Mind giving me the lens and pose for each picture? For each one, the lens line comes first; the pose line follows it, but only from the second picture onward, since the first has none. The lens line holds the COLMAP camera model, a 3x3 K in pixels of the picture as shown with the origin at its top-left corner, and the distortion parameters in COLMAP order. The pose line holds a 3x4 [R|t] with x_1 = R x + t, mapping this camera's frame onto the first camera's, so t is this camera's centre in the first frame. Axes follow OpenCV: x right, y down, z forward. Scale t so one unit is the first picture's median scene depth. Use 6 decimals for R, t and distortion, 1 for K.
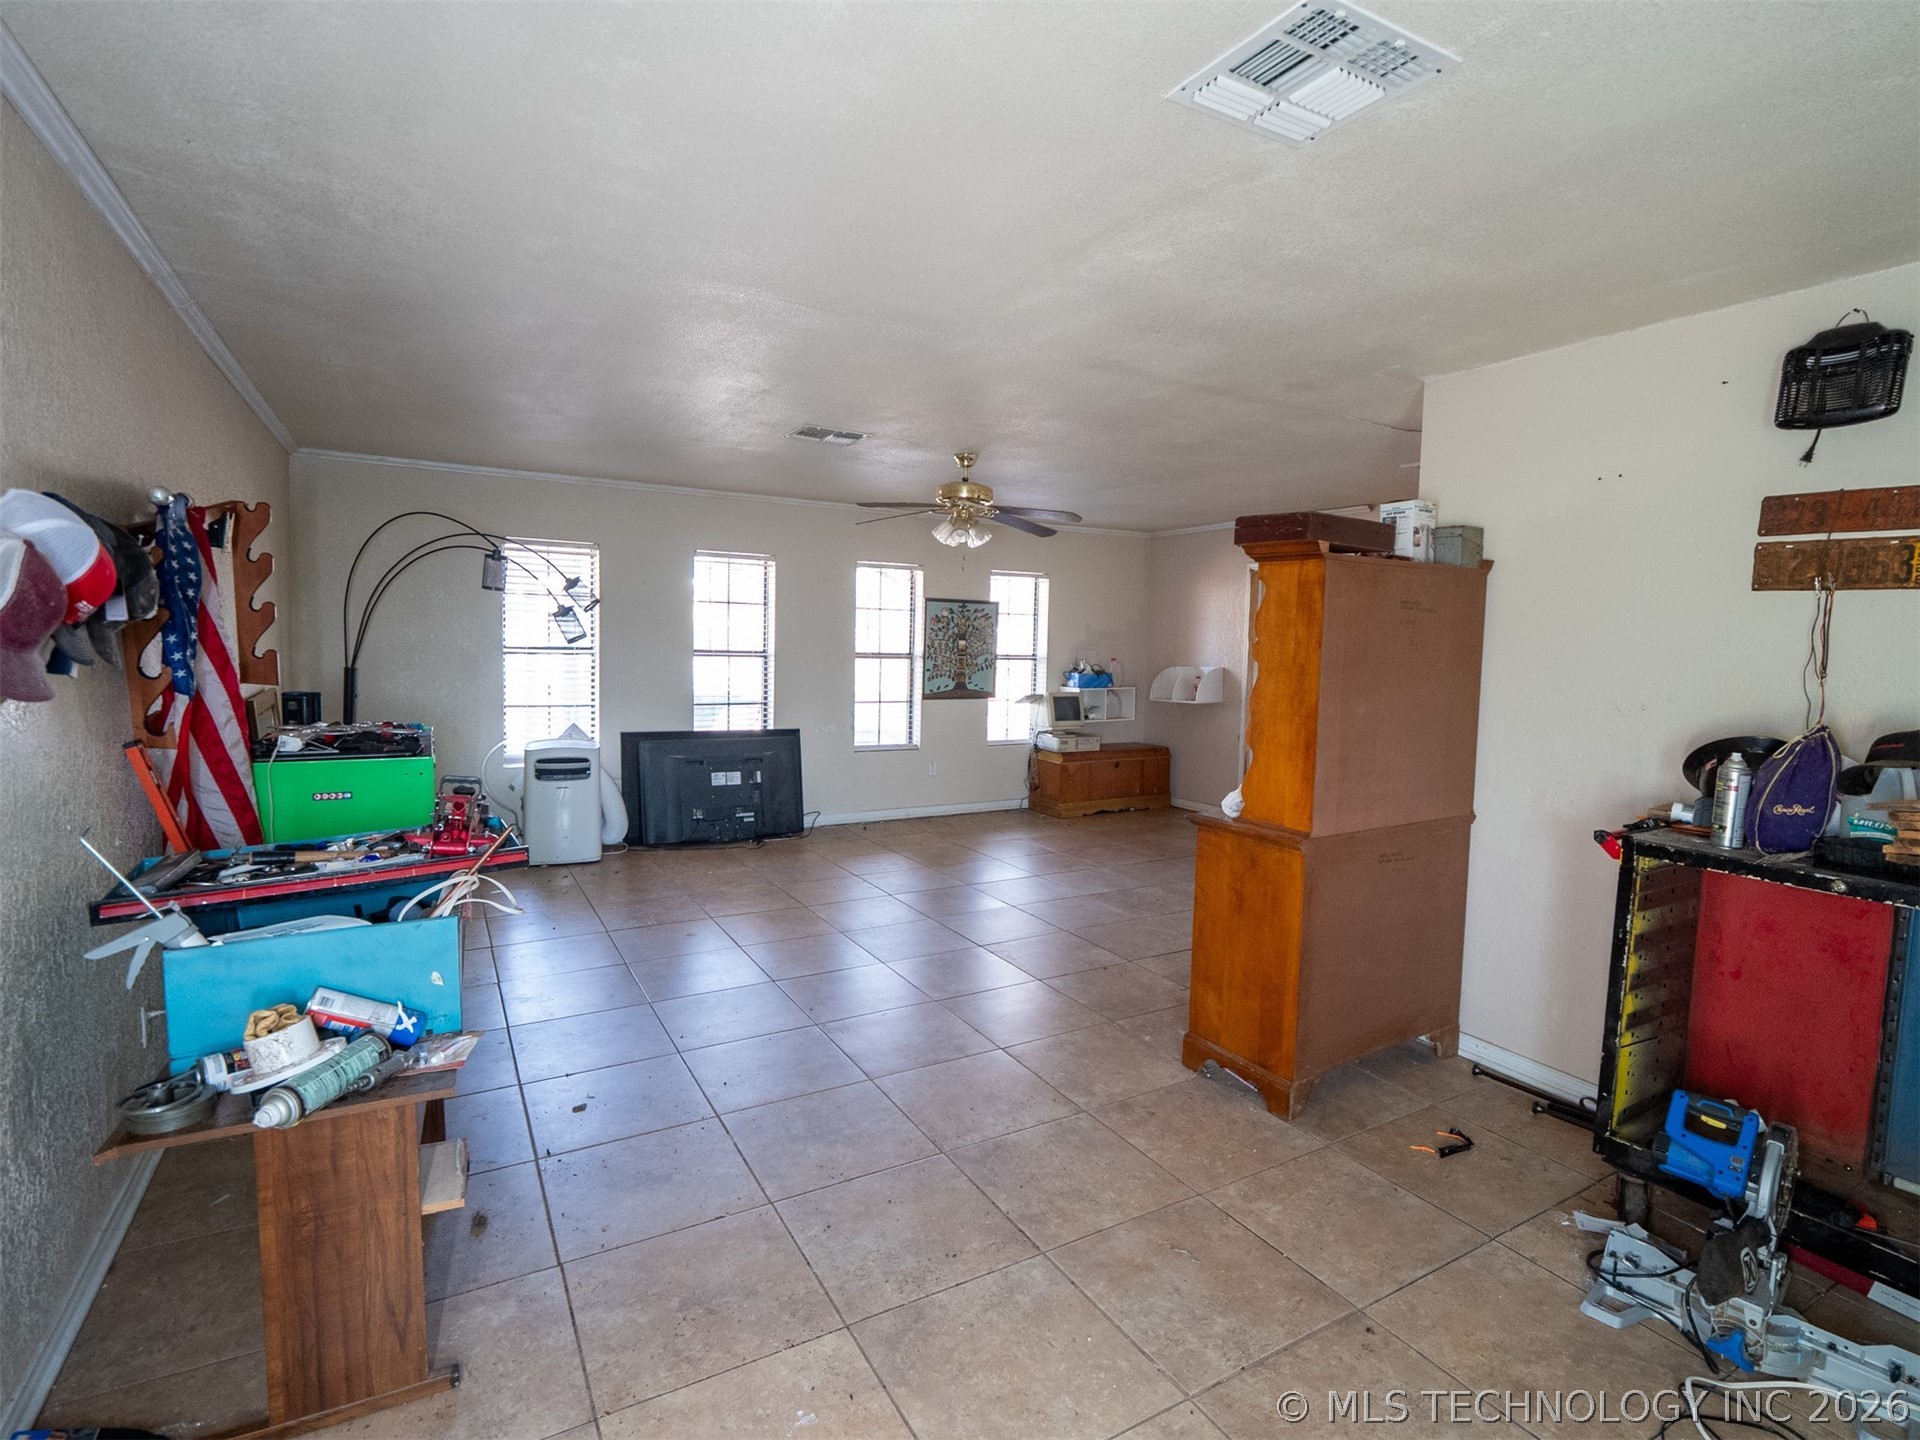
lens RADIAL K [[954.2, 0, 961.9], [0, 954.2, 716.0], [0, 0, 1]] dist [-0.011517, 0.000803]
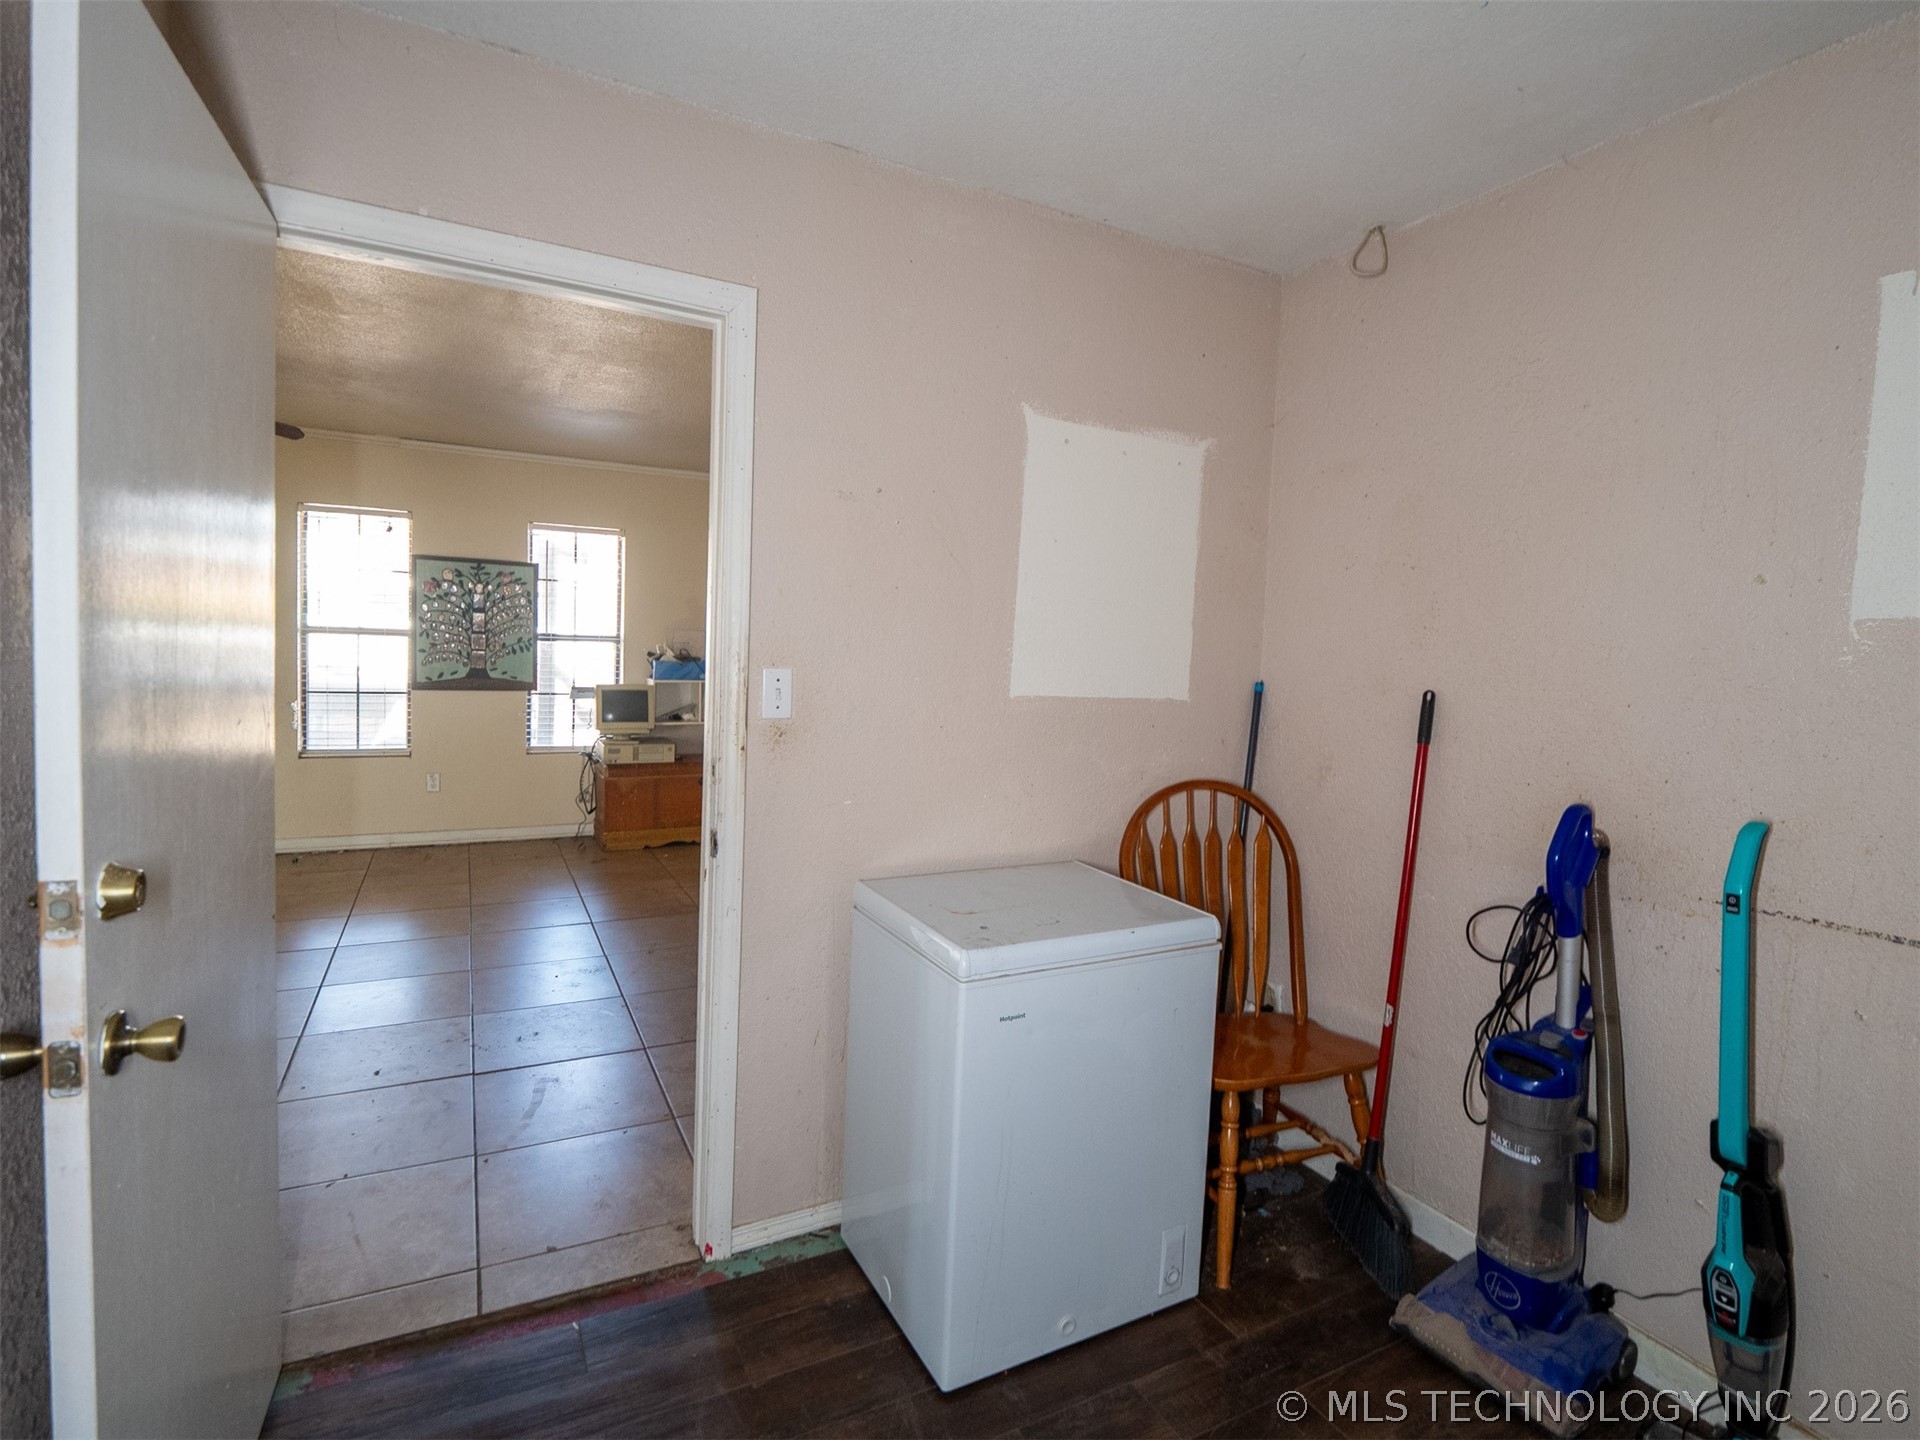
lens RADIAL K [[954.2, 0, 958.9], [0, 954.2, 721.1], [0, 0, 1]] dist [-0.011517, 0.000803]
pose [[0.998647, 0.023763, -0.046249, 0.410677], [-0.023274, 0.999668, 0.011093, -0.010619], [0.046497, -0.010001, 0.998868, 0.257994]]
